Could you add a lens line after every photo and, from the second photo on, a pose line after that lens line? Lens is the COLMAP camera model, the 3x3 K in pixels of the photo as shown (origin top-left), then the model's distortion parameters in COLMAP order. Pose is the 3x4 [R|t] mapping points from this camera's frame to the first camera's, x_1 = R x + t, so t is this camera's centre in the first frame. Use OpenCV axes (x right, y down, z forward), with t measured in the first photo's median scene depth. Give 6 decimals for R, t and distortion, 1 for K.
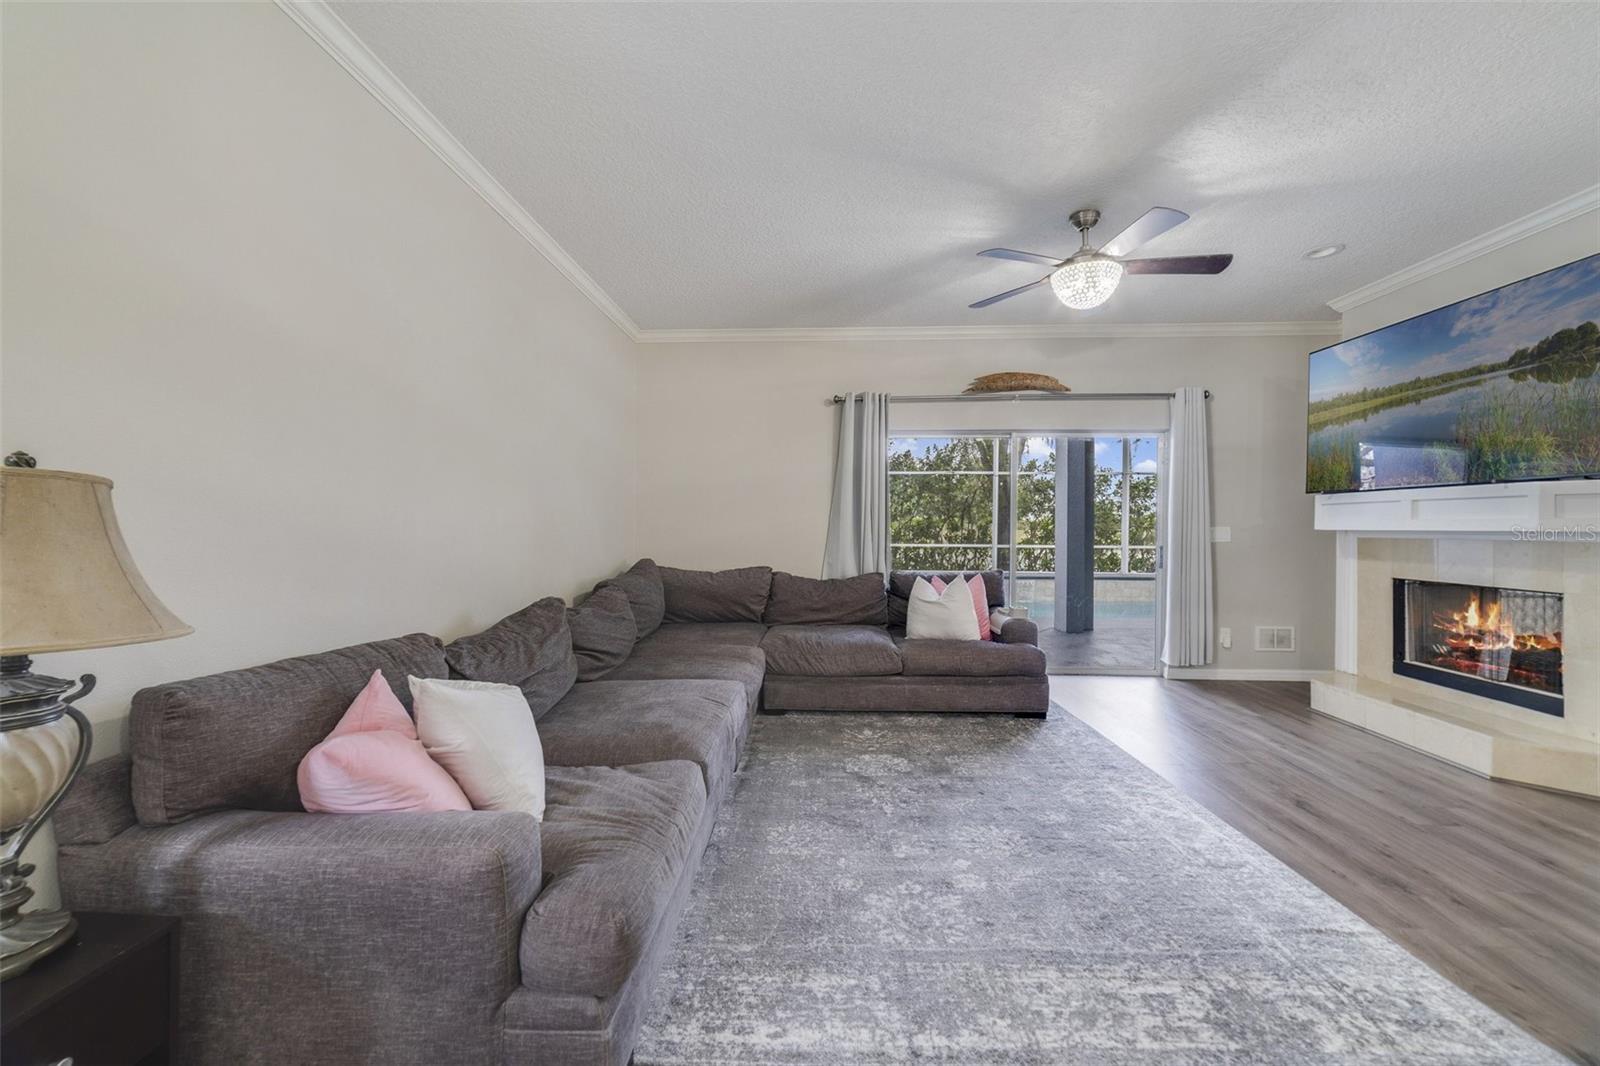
lens RADIAL K [[622.1, 0, 797.1], [0, 622.1, 534.9], [0, 0, 1]] dist [0.015148, 0.002917]
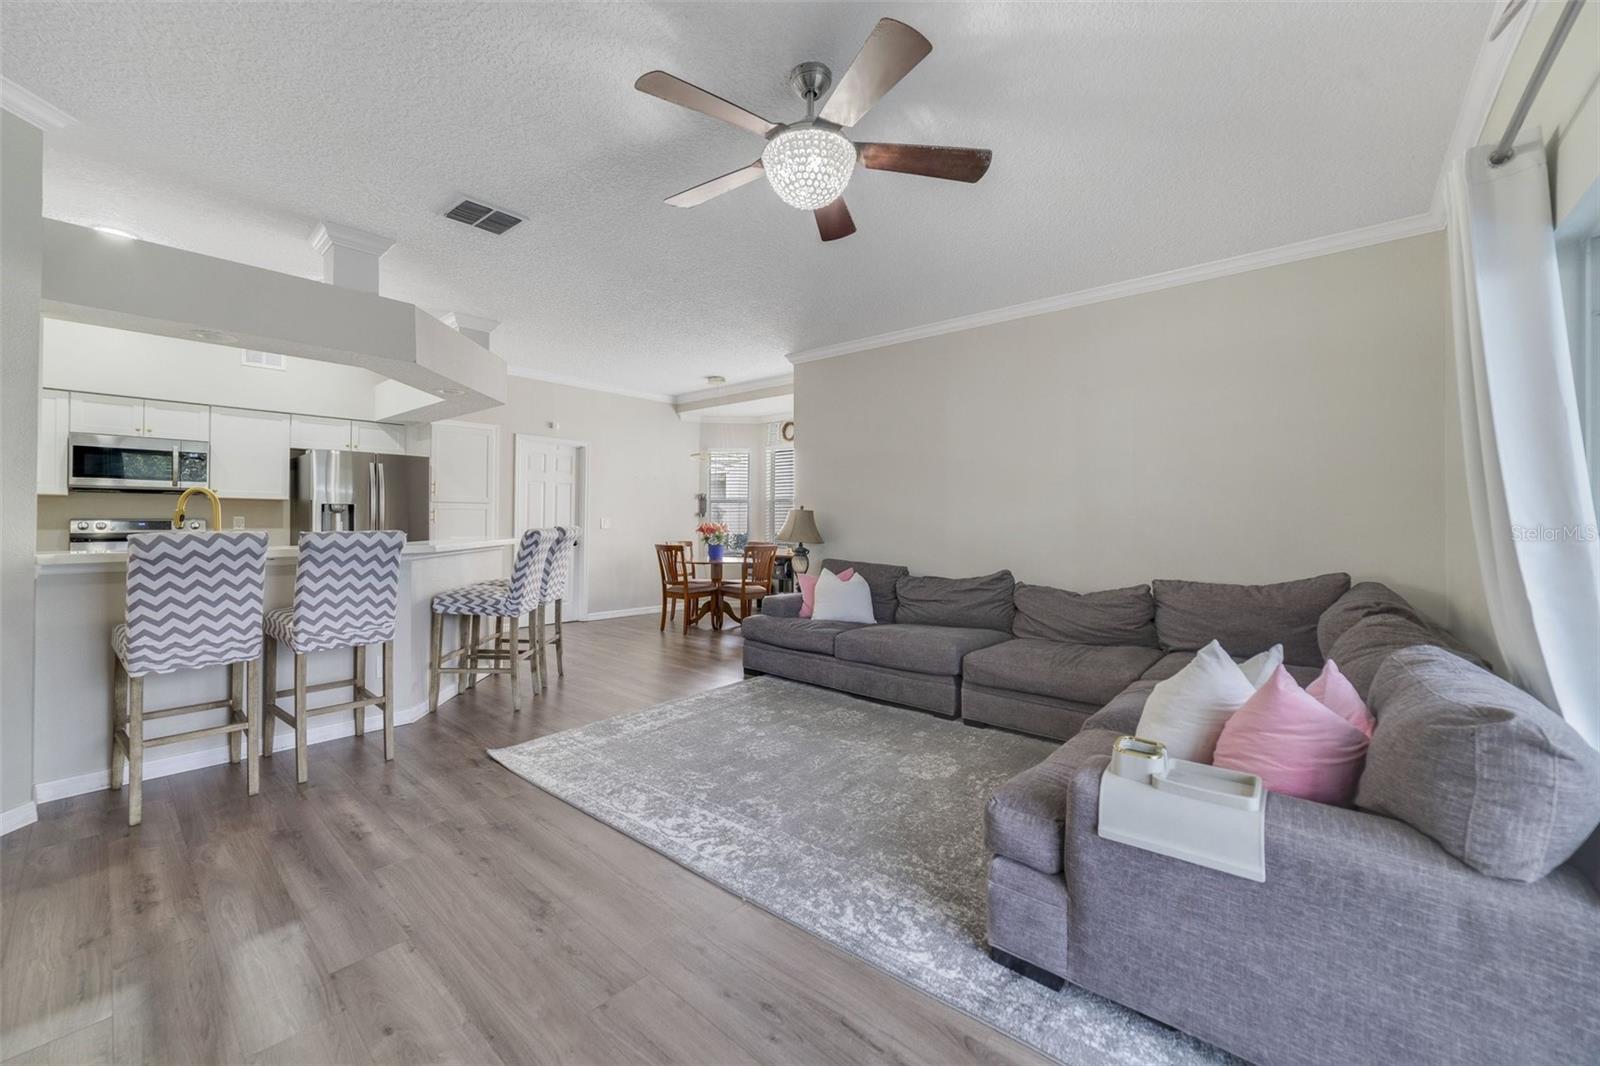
lens RADIAL K [[622.1, 0, 807.4], [0, 622.1, 521.8], [0, 0, 1]] dist [0.015148, 0.002917]
pose [[-0.595922, -0.005978, -0.803020, 2.214201], [-0.021435, 0.999734, 0.008465, -0.034679], [0.802756, 0.022257, -0.595892, 3.068976]]
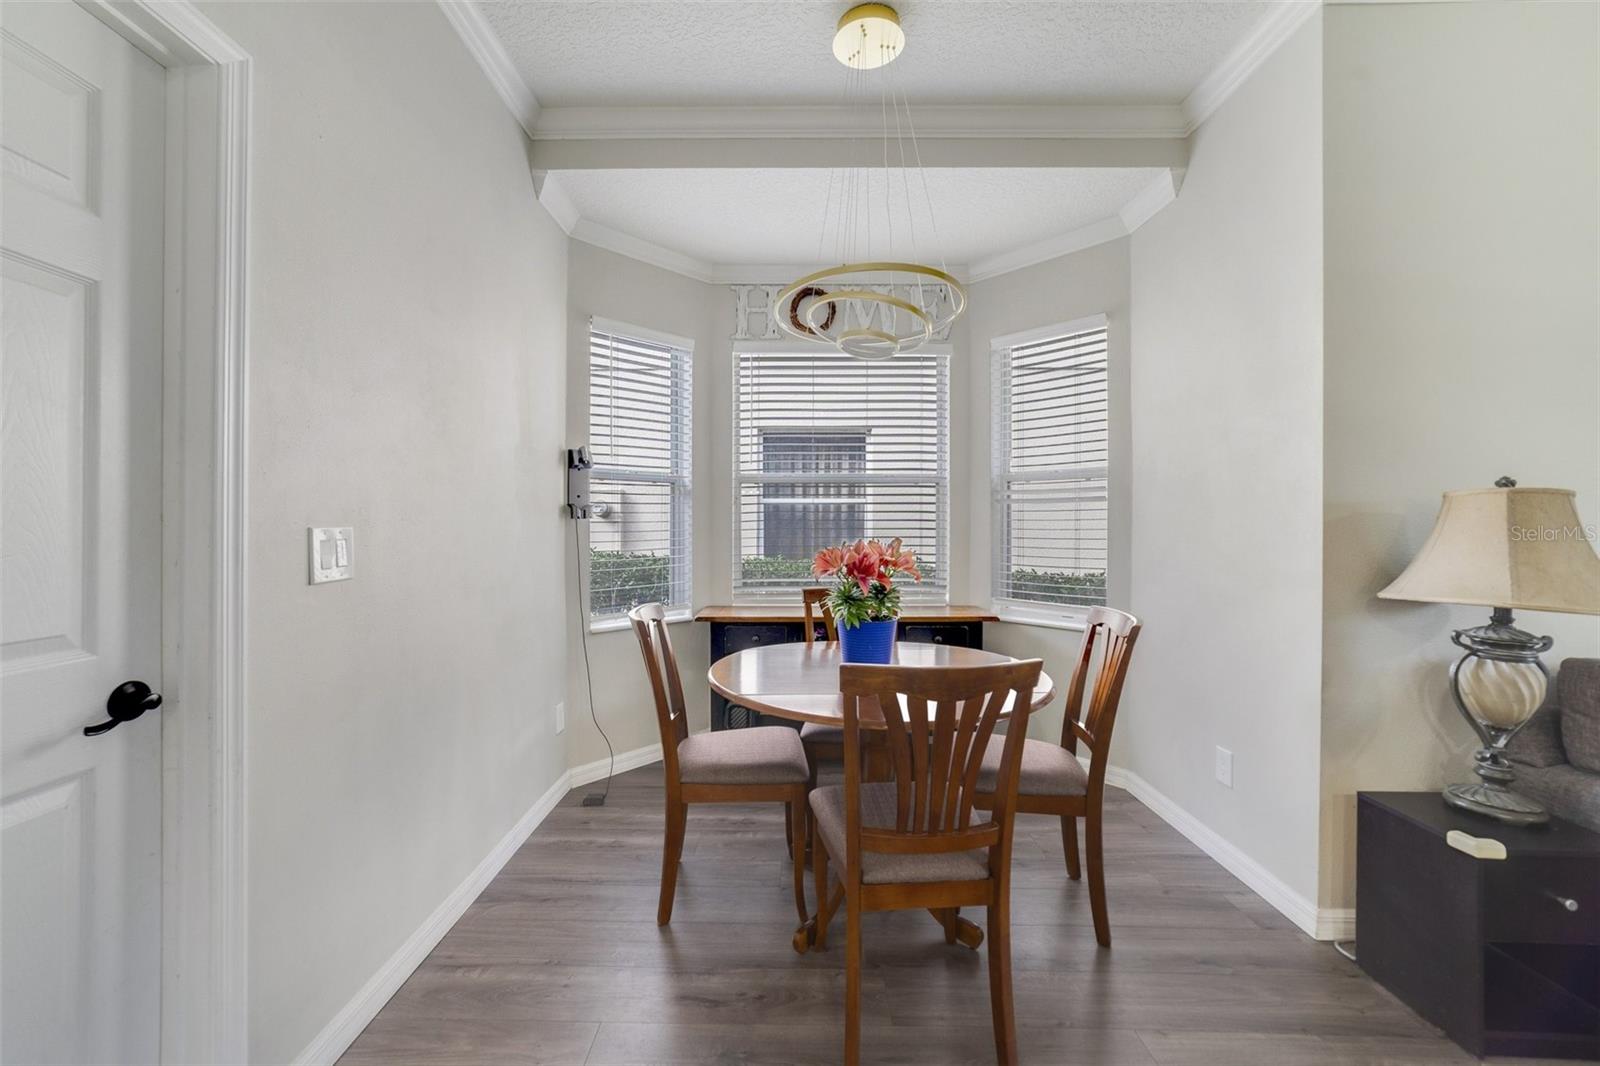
lens RADIAL K [[622.1, 0, 787.8], [0, 622.1, 534.6], [0, 0, 1]] dist [0.015148, 0.002917]
pose [[0.034301, 0.011645, -0.999344, 0.151298], [-0.007491, 0.999907, 0.011394, 0.000122], [0.999383, 0.007096, 0.034385, -0.526955]]
